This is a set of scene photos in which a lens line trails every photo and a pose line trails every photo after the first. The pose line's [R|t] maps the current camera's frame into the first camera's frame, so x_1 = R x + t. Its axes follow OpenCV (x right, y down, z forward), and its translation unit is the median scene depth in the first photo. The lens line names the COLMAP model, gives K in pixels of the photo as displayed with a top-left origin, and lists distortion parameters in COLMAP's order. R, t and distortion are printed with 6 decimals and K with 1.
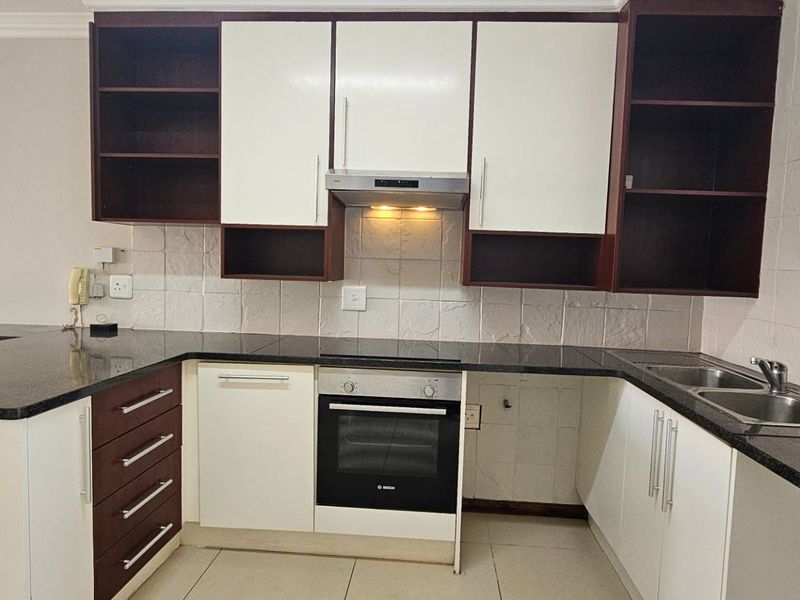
lens RADIAL K [[531.4, 0, 405.7], [0, 531.4, 299.6], [0, 0, 1]] dist [-0.003824, 0.000507]
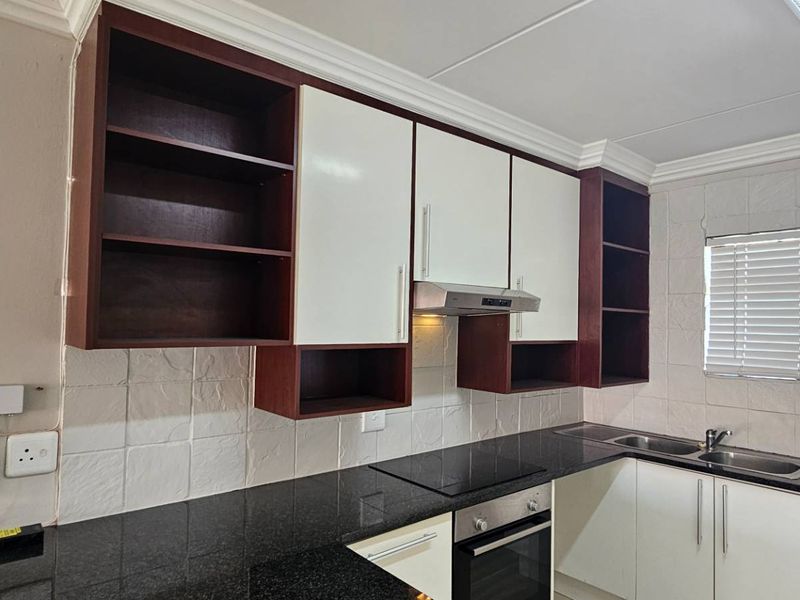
lens RADIAL K [[531.4, 0, 401.3], [0, 531.4, 299.0], [0, 0, 1]] dist [-0.003824, 0.000507]
pose [[0.715481, 0.011307, 0.698540, -0.664143], [0.055777, 0.995753, -0.073248, -0.126544], [-0.696402, 0.091370, 0.711812, 0.323759]]
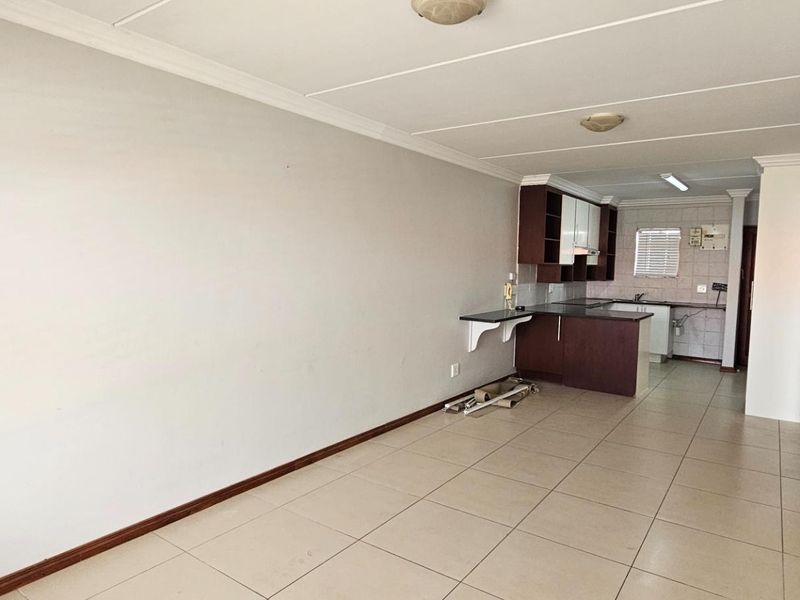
lens RADIAL K [[531.4, 0, 395.0], [0, 531.4, 300.6], [0, 0, 1]] dist [-0.003824, 0.000507]
pose [[0.525138, -0.083888, 0.846872, -2.825059], [0.060215, 0.996298, 0.061351, -0.154550], [-0.848884, 0.018776, 0.528245, 0.225278]]
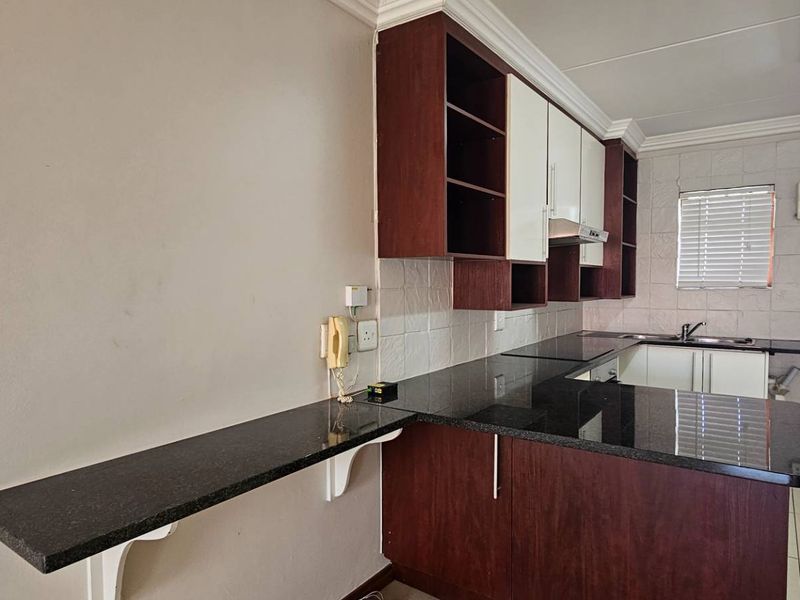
lens RADIAL K [[531.4, 0, 400.0], [0, 531.4, 299.4], [0, 0, 1]] dist [-0.003824, 0.000507]
pose [[0.514237, -0.065491, 0.855144, -1.203208], [0.082671, 0.996222, 0.026582, -0.096410], [-0.853654, 0.057027, 0.517709, 0.561876]]
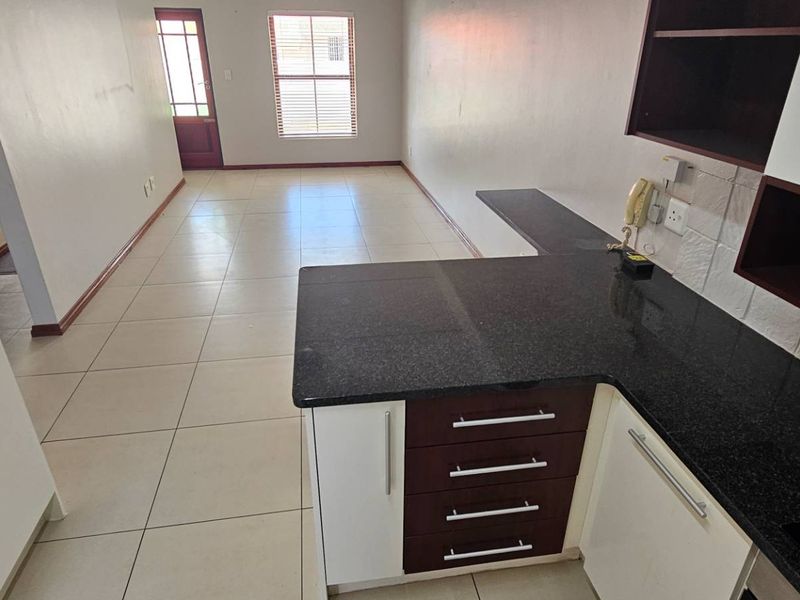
lens RADIAL K [[531.4, 0, 401.6], [0, 531.4, 299.5], [0, 0, 1]] dist [-0.003824, 0.000507]
pose [[0.234571, 0.400110, -0.885939, 0.069578], [-0.072757, 0.916037, 0.394439, -0.184267], [0.969372, -0.028065, 0.243987, 0.459888]]
